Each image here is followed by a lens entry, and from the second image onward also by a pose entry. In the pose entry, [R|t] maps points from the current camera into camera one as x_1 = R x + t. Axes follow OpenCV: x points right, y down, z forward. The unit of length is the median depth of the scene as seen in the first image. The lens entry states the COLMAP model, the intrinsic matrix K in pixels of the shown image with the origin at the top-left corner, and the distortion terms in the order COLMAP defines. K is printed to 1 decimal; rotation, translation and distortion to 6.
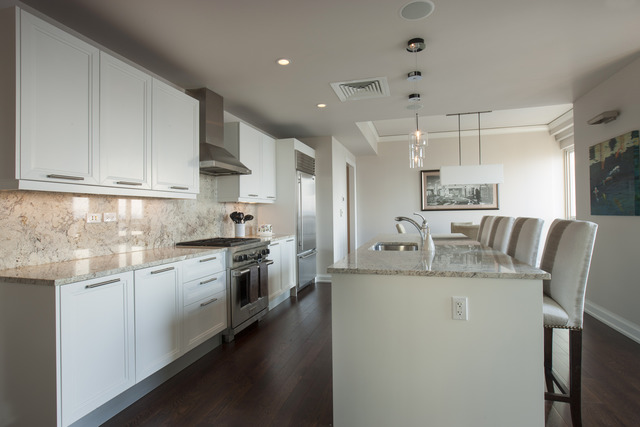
lens RADIAL K [[326.3, 0, 321.2], [0, 326.3, 211.5], [0, 0, 1]] dist [0.003708, 0.000034]
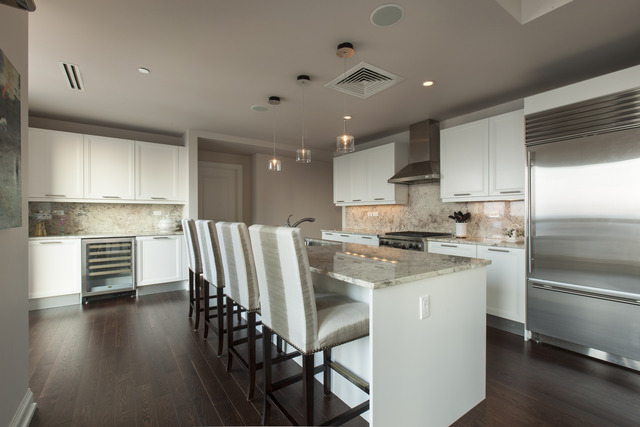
lens RADIAL K [[290.6, 0, 321.6], [0, 290.6, 213.7], [0, 0, 1]] dist [-0.009561, 0.002570]
pose [[-0.629551, 0.009350, -0.776903, 0.892142], [0.008918, 0.999949, 0.004808, 0.000193], [0.776908, -0.003902, -0.629602, 1.497940]]
